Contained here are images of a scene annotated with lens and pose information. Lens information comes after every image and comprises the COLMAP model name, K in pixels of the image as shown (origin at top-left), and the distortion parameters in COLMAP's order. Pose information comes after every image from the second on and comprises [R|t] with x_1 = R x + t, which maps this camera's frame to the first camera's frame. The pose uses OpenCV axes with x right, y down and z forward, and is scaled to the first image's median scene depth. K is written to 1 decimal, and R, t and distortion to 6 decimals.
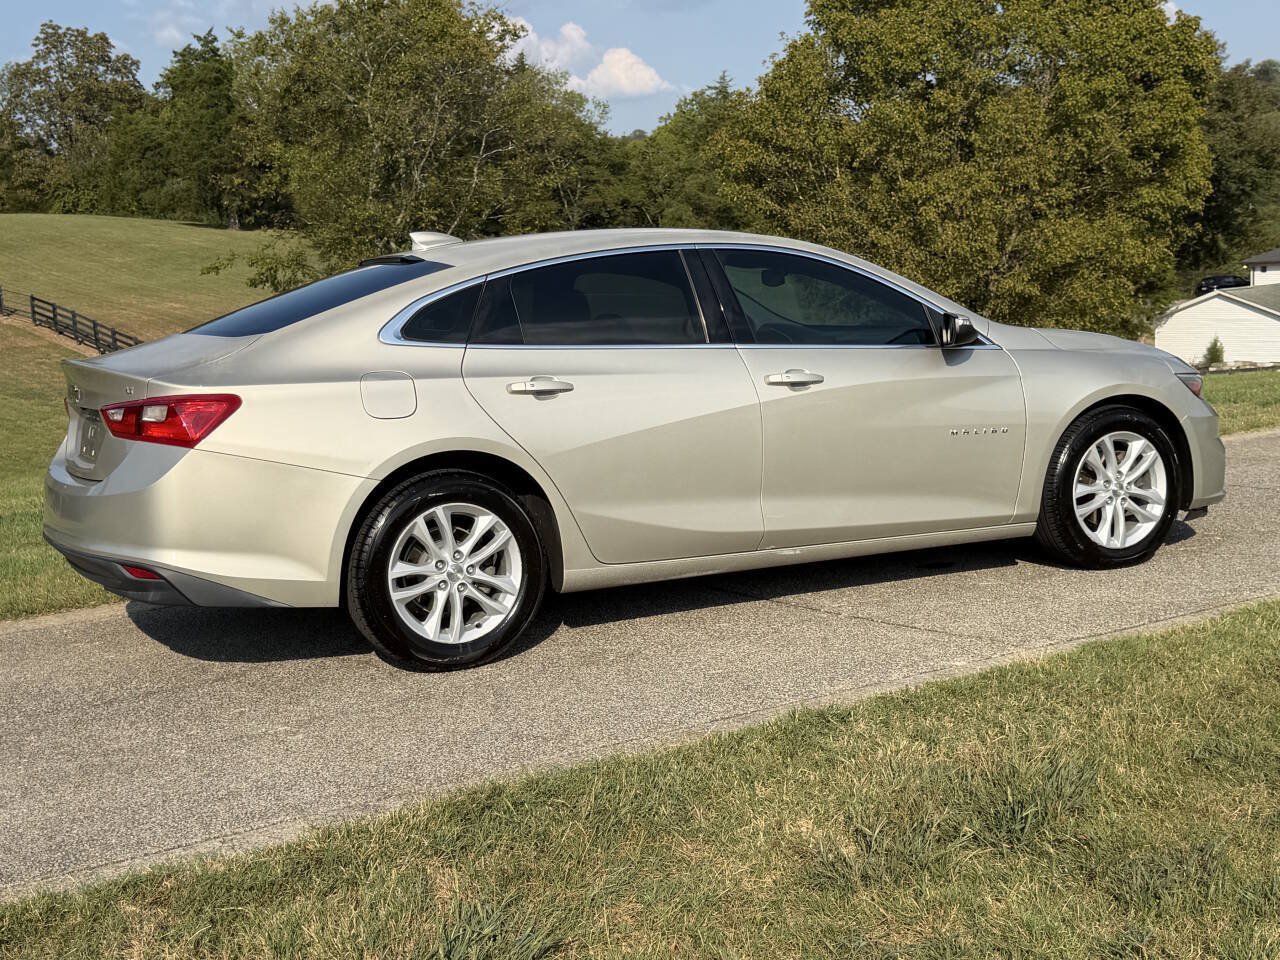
lens RADIAL K [[1736.0, 0, 631.6], [0, 1736.0, 483.1], [0, 0, 1]] dist [0.213171, -0.535445]
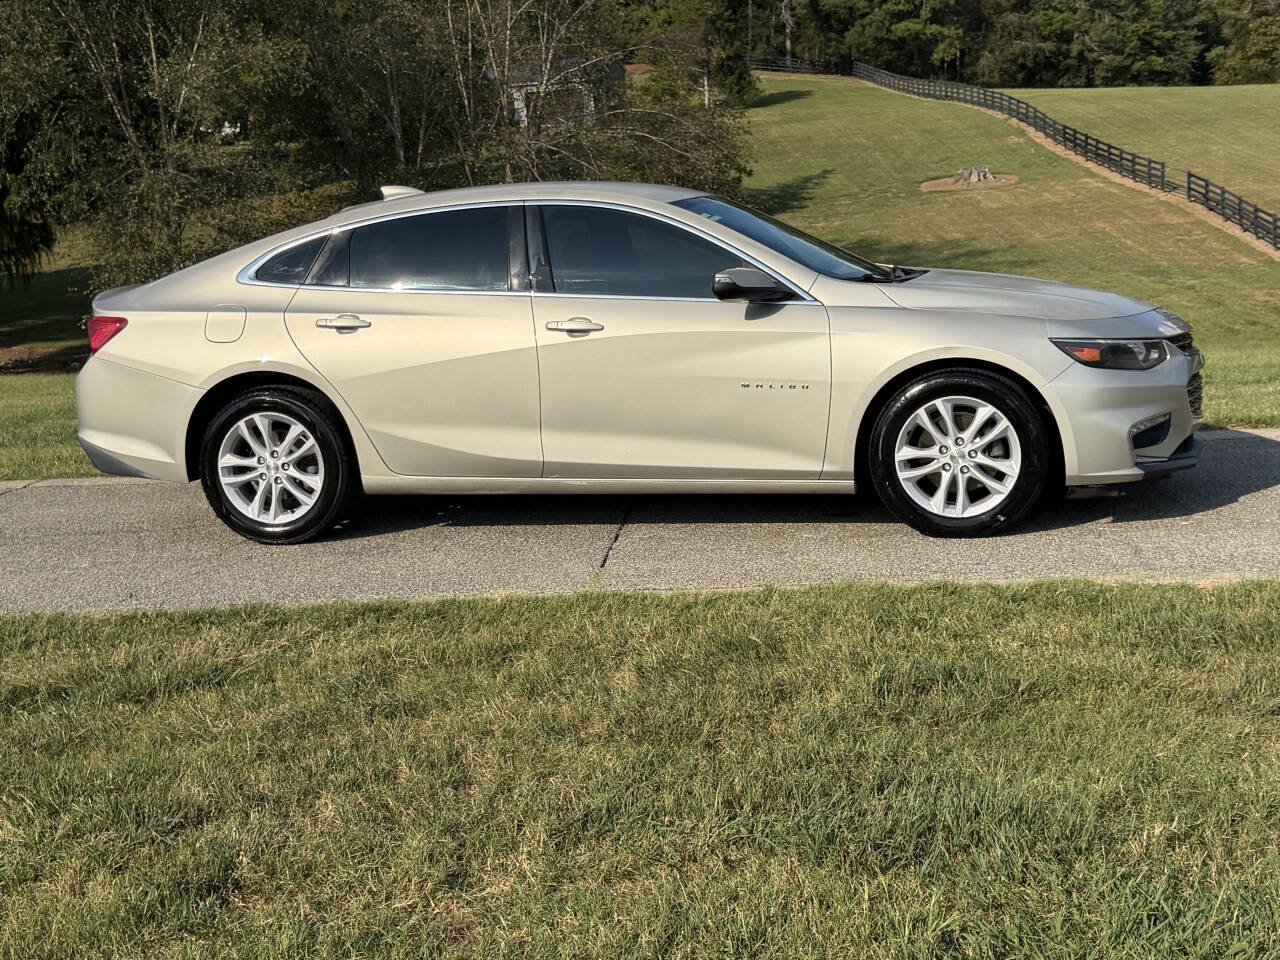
lens RADIAL K [[1736.0, 0, 631.6], [0, 1736.0, 483.1], [0, 0, 1]] dist [0.213171, -0.535445]
pose [[0.772671, 0.109726, -0.625251, 0.103717], [-0.064087, 0.993399, 0.095135, -0.008643], [0.631563, -0.033438, 0.774603, 0.021133]]
